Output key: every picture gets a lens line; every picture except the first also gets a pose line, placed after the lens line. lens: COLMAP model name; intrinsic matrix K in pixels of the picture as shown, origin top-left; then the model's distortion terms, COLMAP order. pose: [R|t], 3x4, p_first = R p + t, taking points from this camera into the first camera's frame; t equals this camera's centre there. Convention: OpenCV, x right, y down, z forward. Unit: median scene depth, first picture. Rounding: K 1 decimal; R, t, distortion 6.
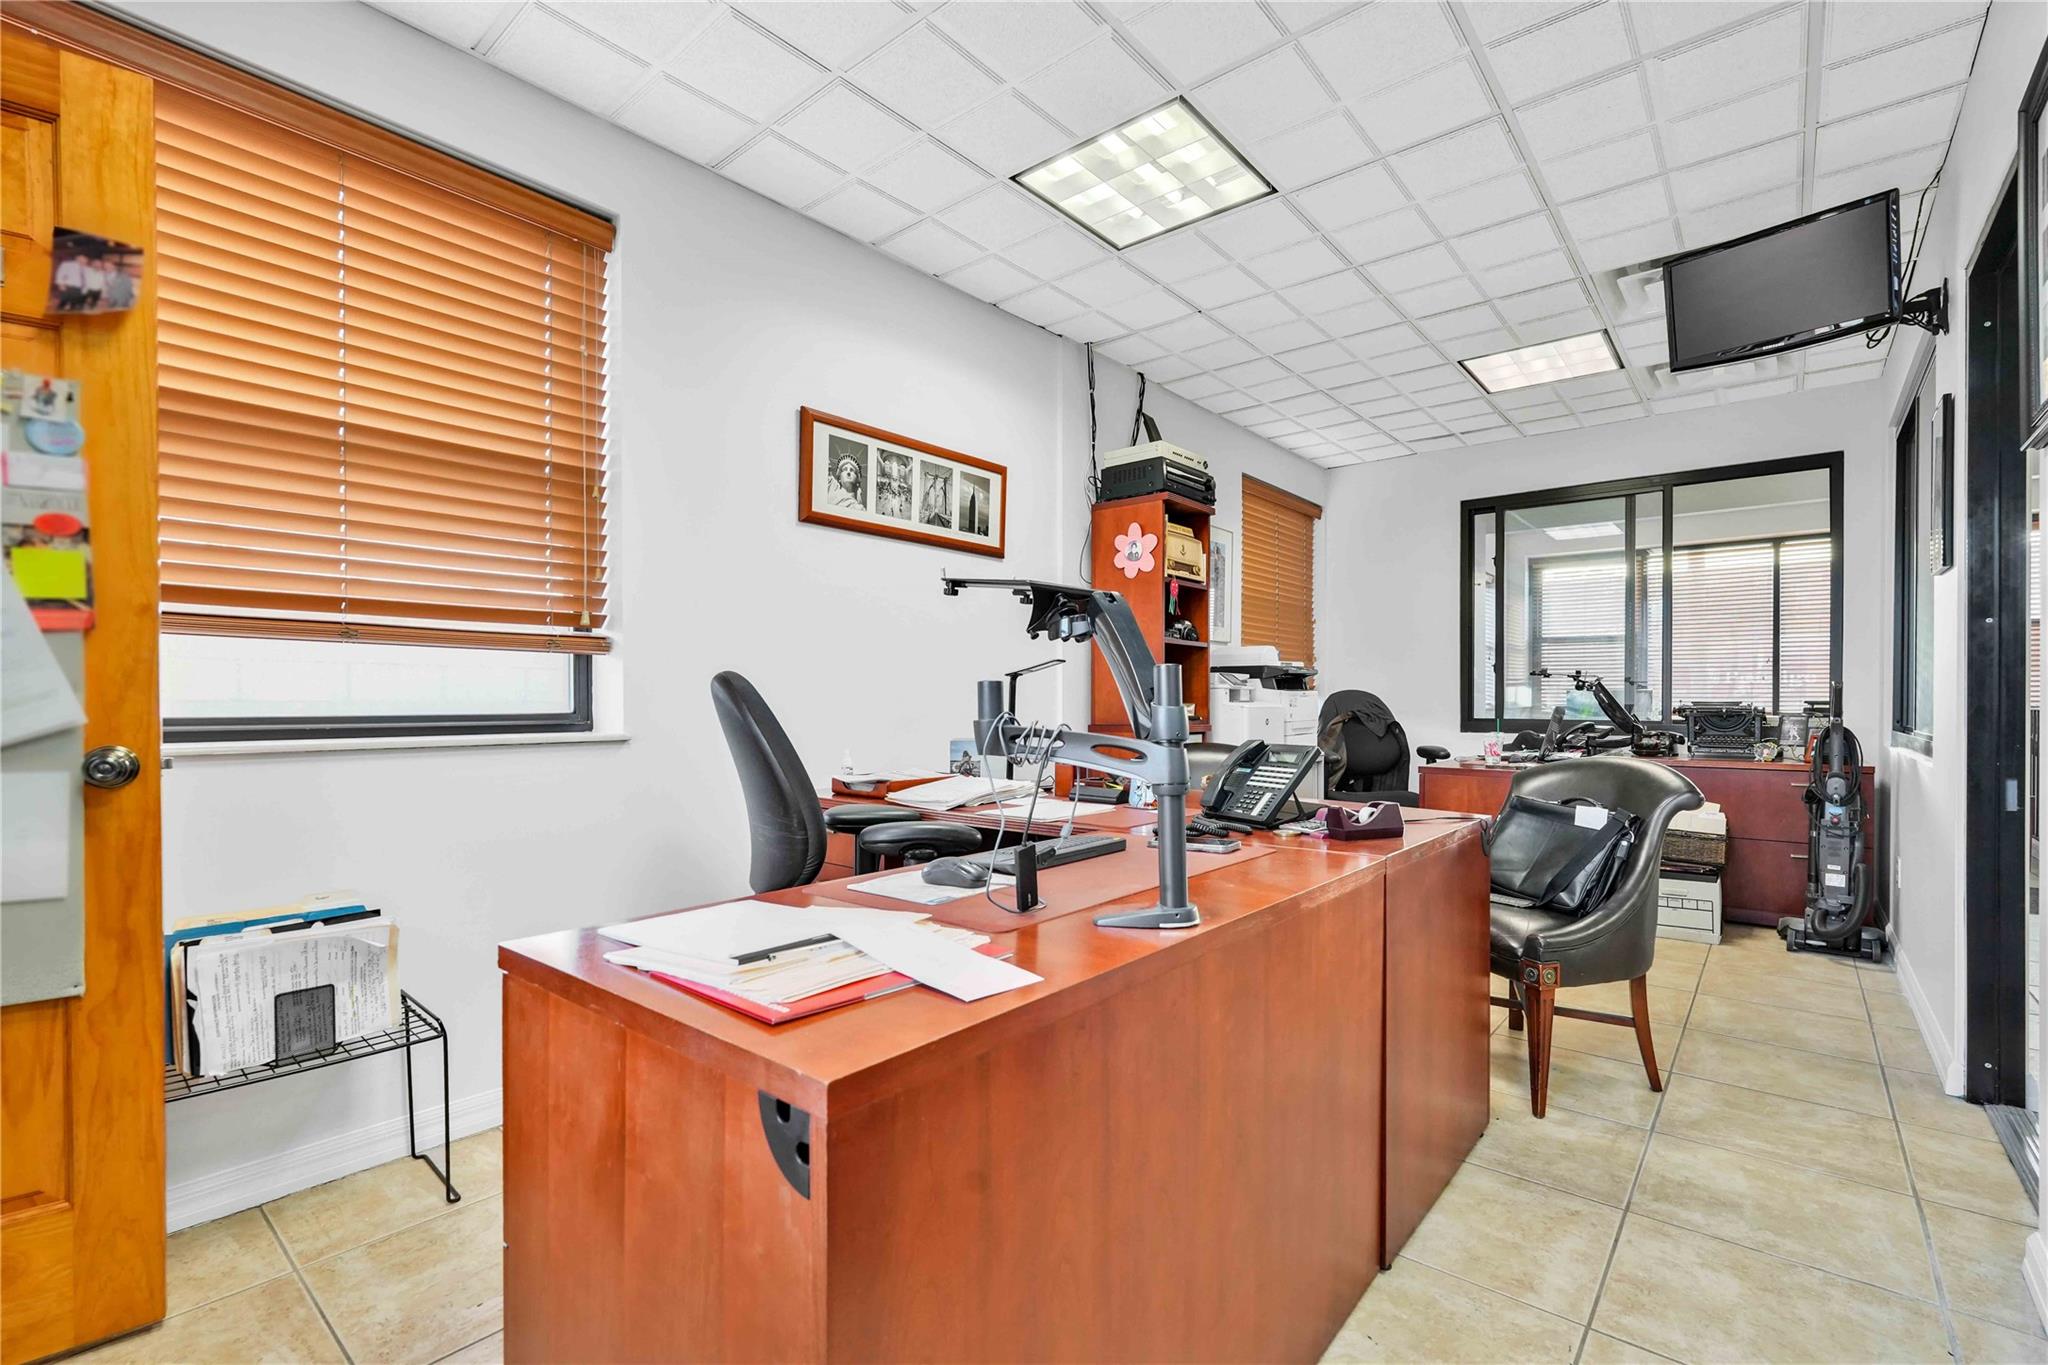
lens RADIAL K [[902.8, 0, 1036.9], [0, 902.8, 694.1], [0, 0, 1]] dist [-0.011485, 0.004879]
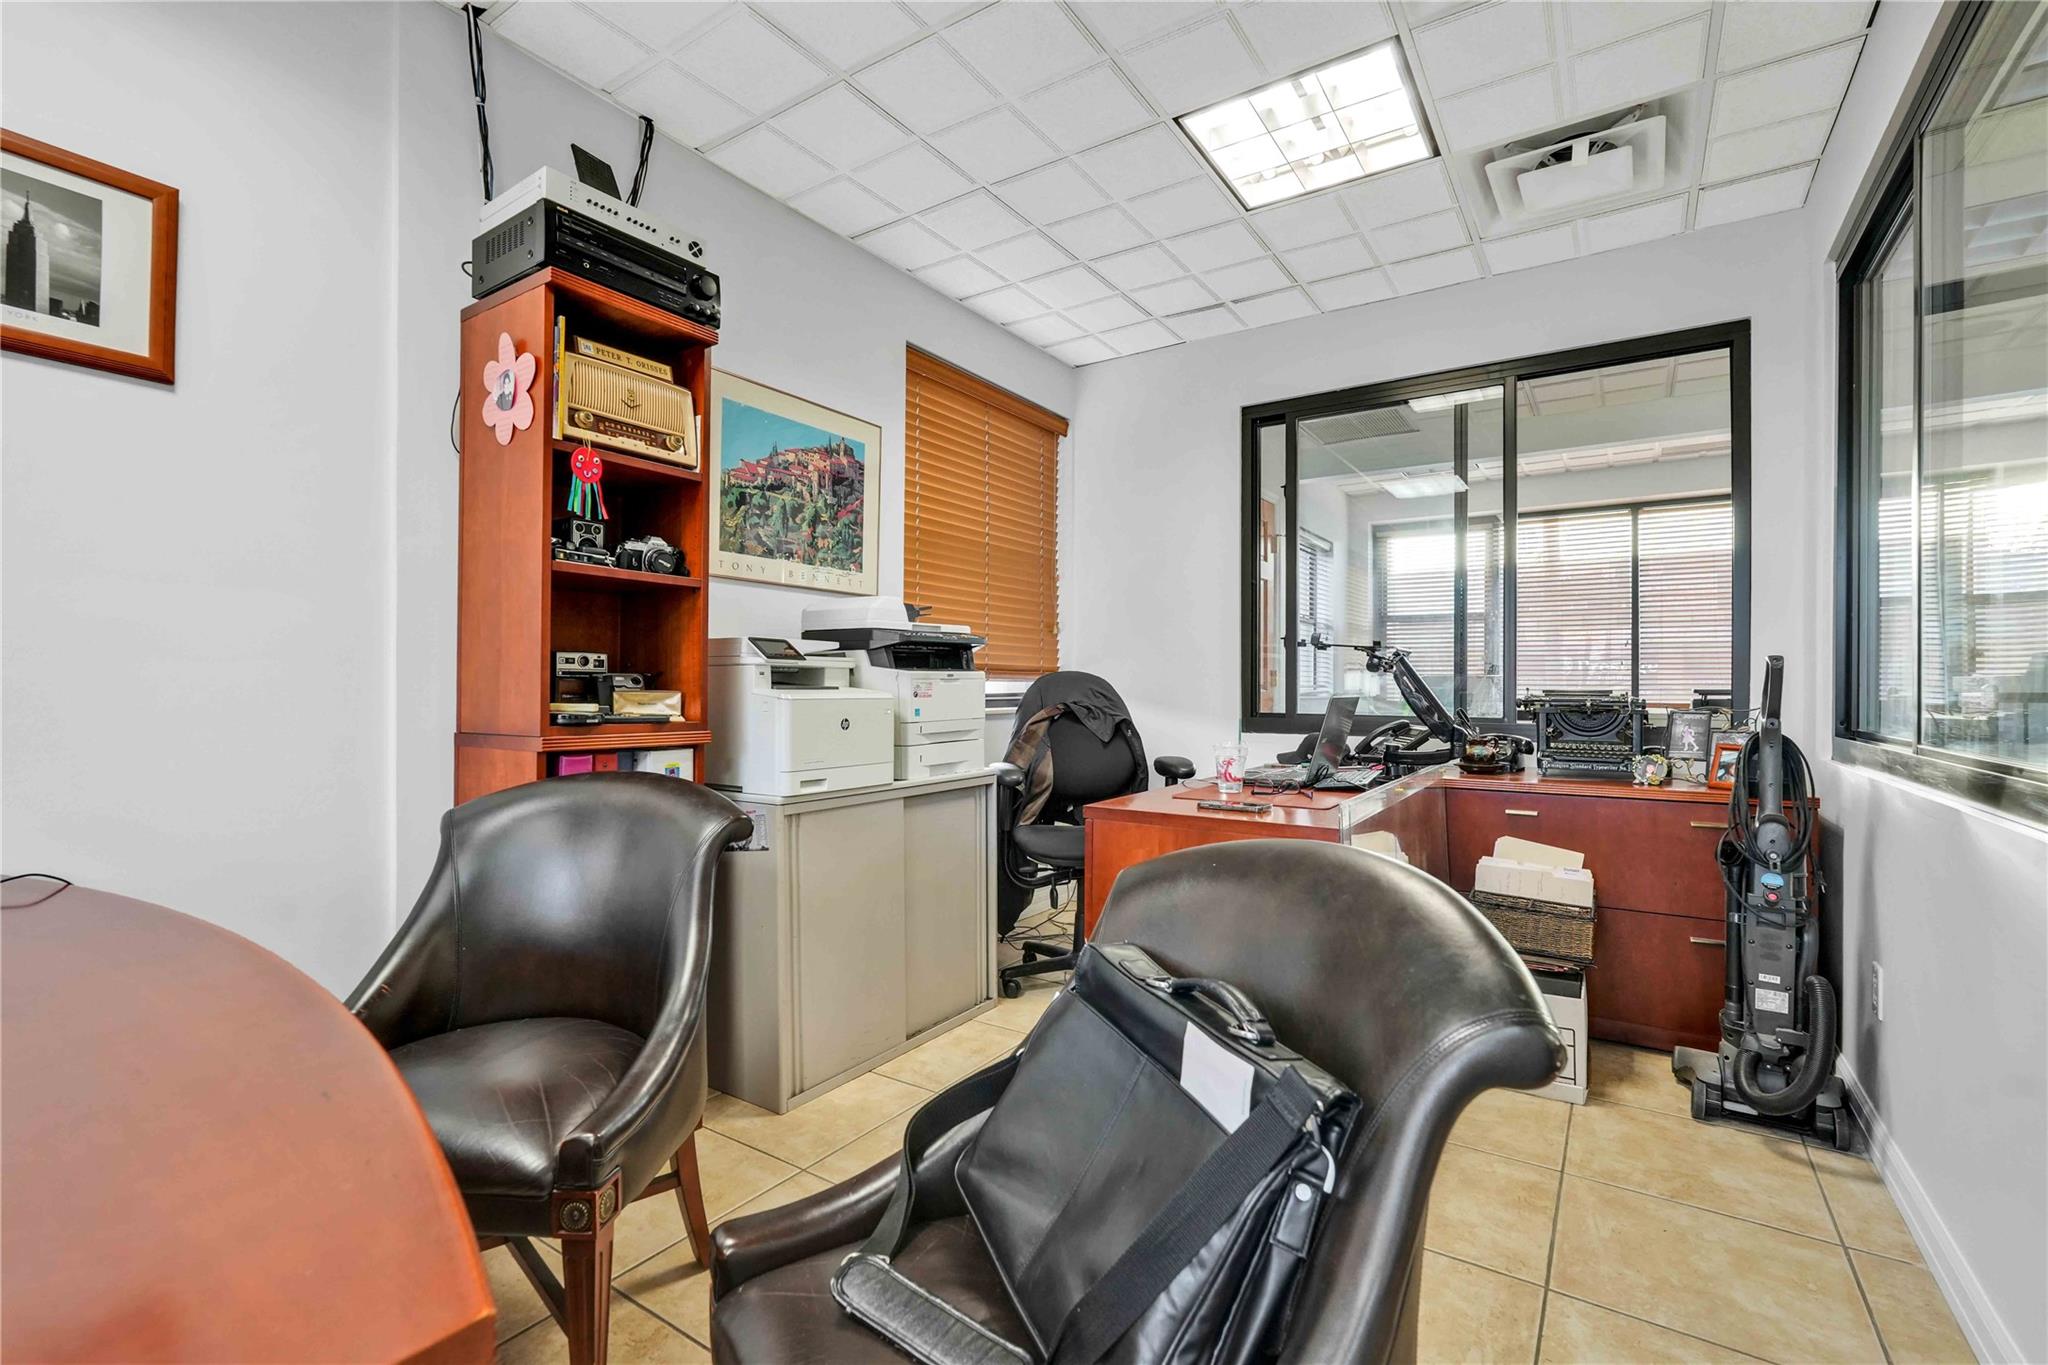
lens RADIAL K [[902.8, 0, 1037.5], [0, 902.8, 670.0], [0, 0, 1]] dist [-0.011485, 0.004879]
pose [[0.993496, 0.004739, 0.113773, 0.329028], [-0.003506, 0.999933, -0.011035, 0.002329], [-0.113817, 0.010564, 0.993446, 0.444821]]
